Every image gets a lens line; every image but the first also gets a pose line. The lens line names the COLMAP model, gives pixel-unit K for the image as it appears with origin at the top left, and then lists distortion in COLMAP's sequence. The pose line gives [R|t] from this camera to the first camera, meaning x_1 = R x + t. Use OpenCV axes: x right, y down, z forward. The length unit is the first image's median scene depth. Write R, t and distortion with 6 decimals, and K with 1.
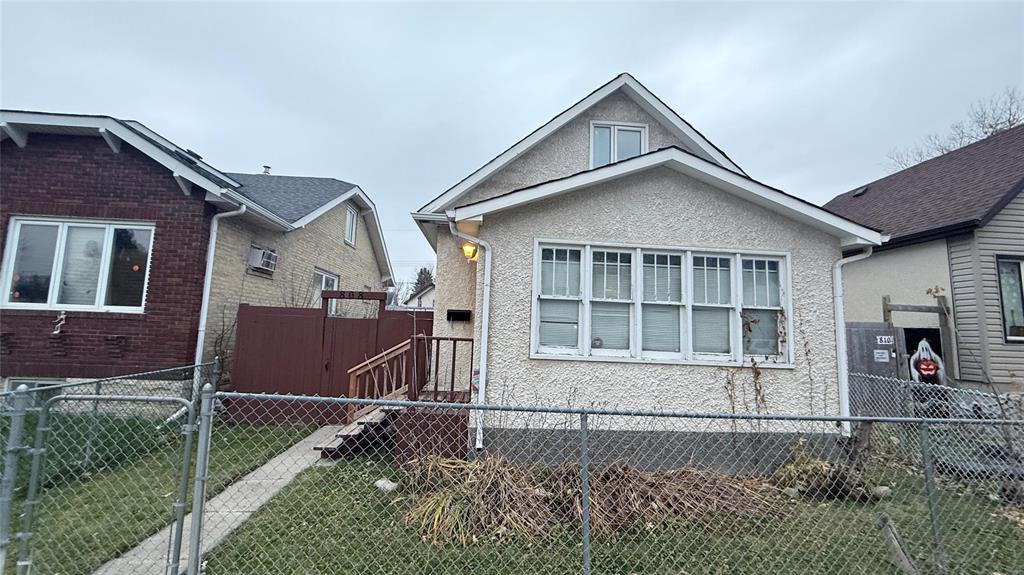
lens RADIAL K [[403.0, 0, 512.0], [0, 403.0, 287.5], [0, 0, 1]] dist [0.001205, -0.000135]
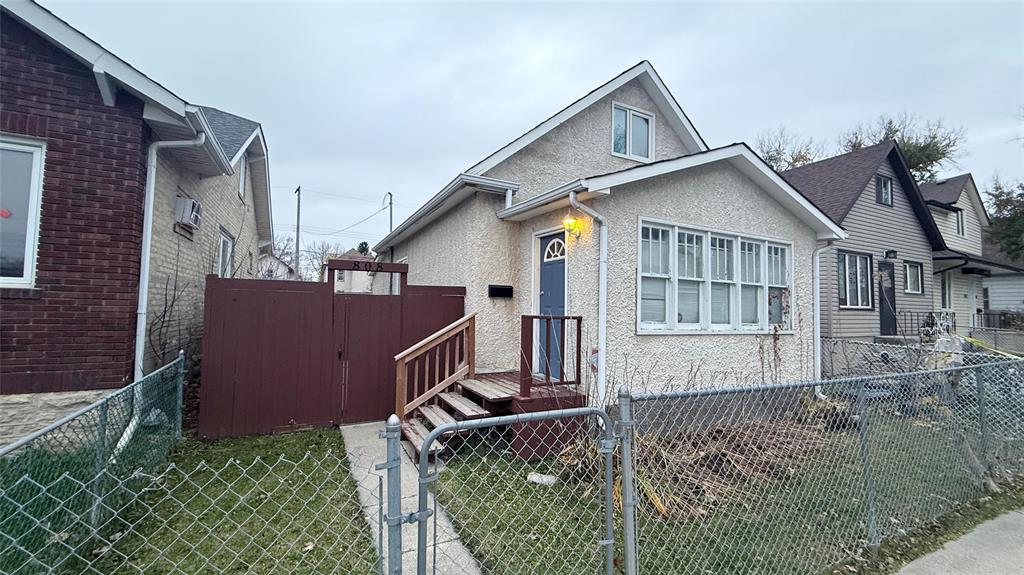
lens RADIAL K [[403.0, 0, 512.0], [0, 403.0, 287.5], [0, 0, 1]] dist [0.001205, -0.000135]
pose [[0.921013, 0.003483, 0.389516, -0.603941], [-0.029785, 0.997662, 0.061506, 0.003279], [-0.388392, -0.068250, 0.918964, 0.179139]]
